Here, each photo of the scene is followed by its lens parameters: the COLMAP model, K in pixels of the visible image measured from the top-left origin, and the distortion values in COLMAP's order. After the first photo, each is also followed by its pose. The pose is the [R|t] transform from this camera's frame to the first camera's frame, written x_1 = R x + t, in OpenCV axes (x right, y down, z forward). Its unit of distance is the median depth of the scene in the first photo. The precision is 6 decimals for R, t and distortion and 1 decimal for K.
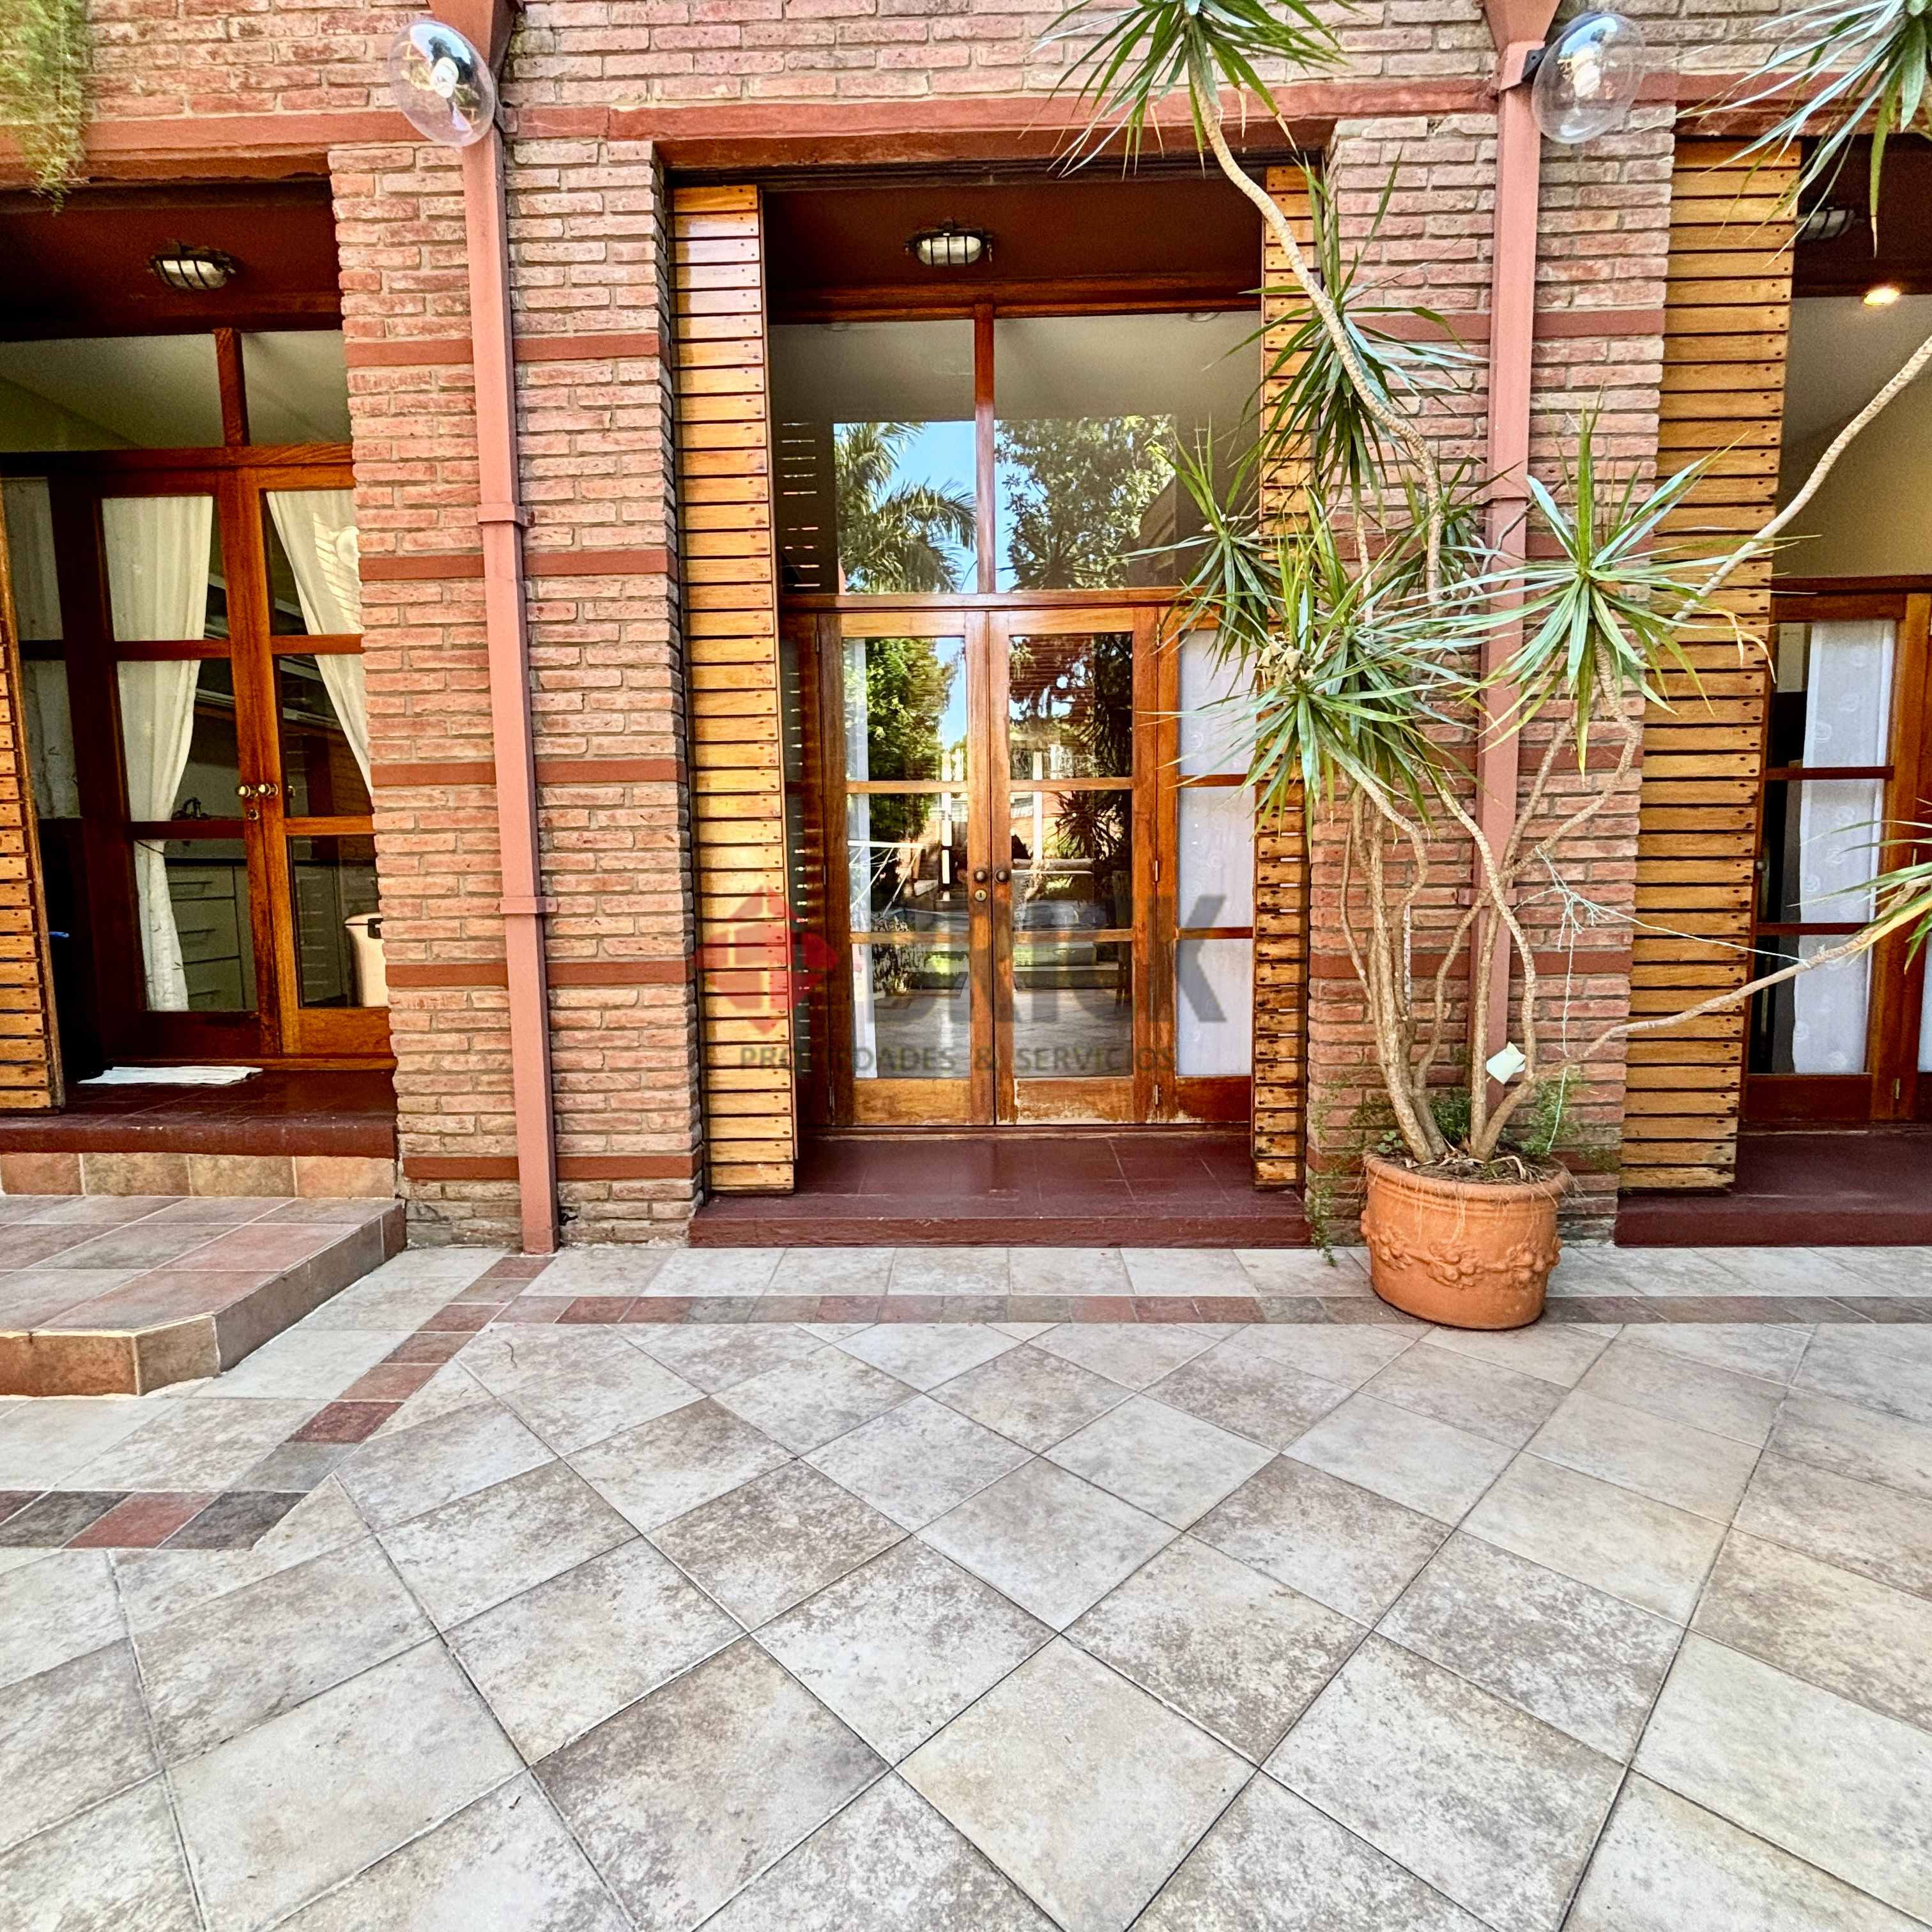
lens RADIAL K [[1039.3, 0, 964.7], [0, 1039.3, 964.2], [0, 0, 1]] dist [0.006928, -0.003060]
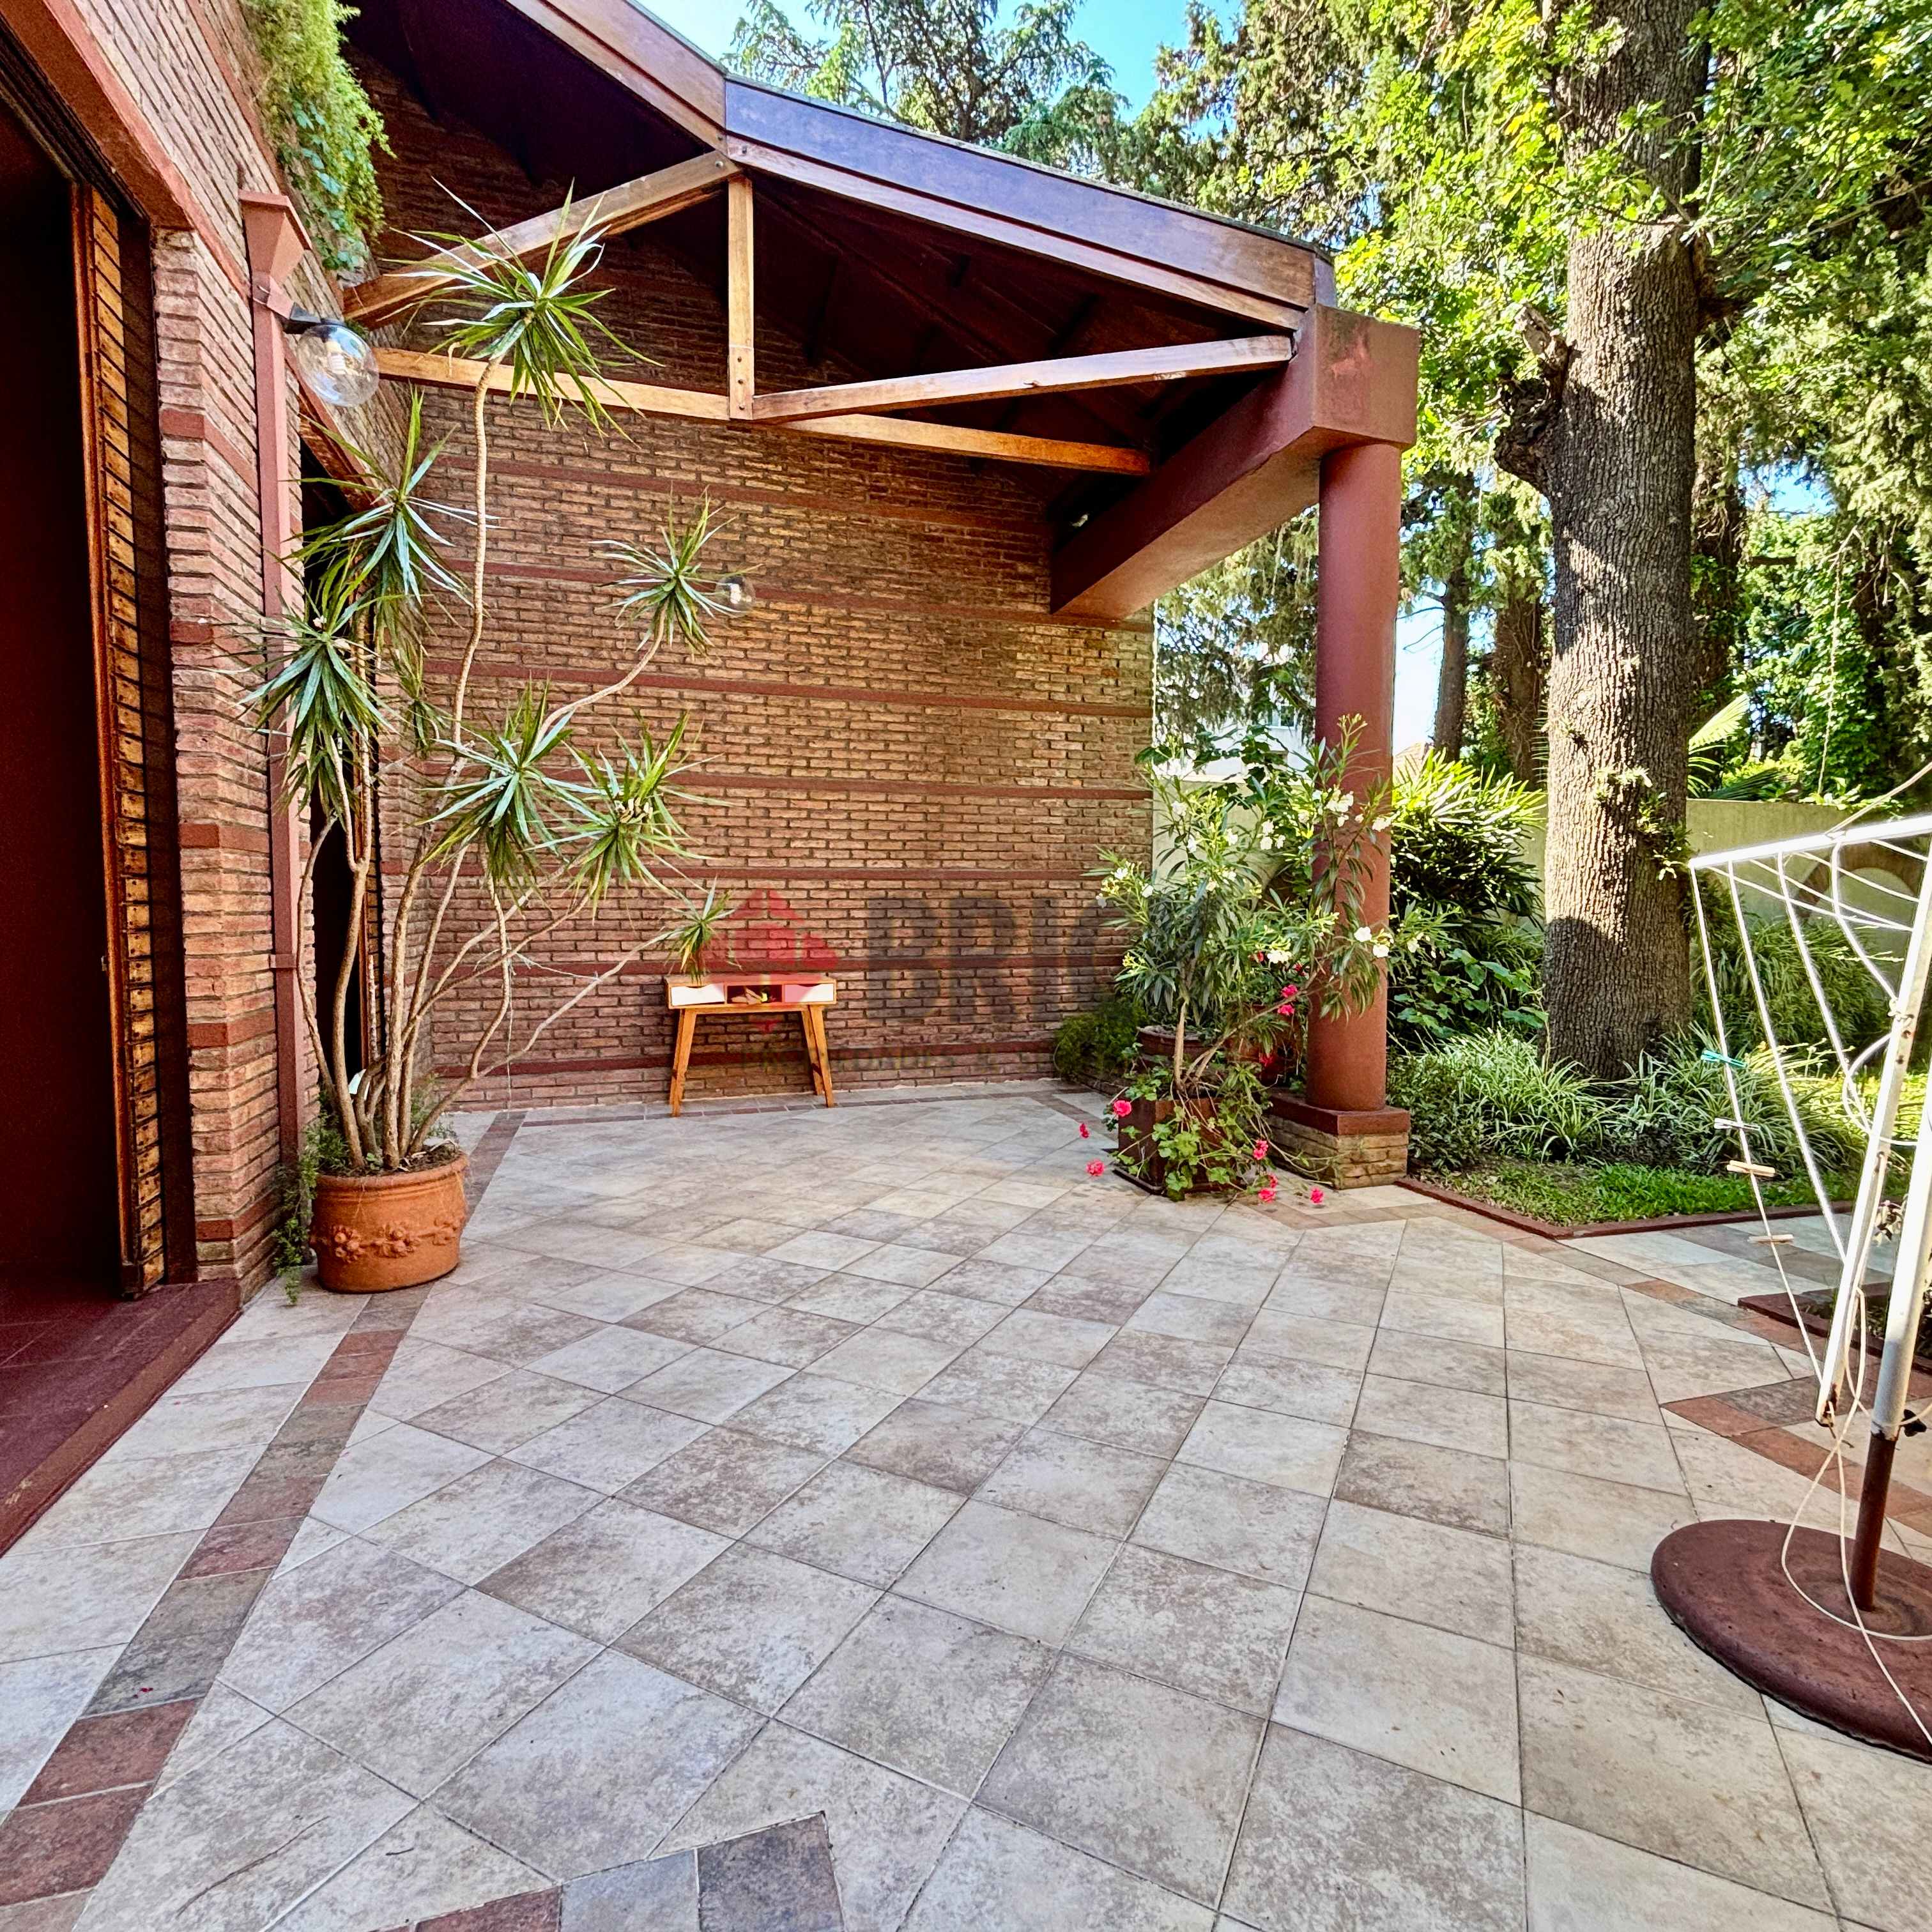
lens RADIAL K [[1039.3, 0, 964.6], [0, 1039.3, 965.5], [0, 0, 1]] dist [0.006928, -0.003060]
pose [[-0.316795, -0.038539, 0.947711, -1.324655], [0.095753, 0.992770, 0.072379, -0.105532], [-0.943648, 0.113675, -0.310815, 0.987418]]
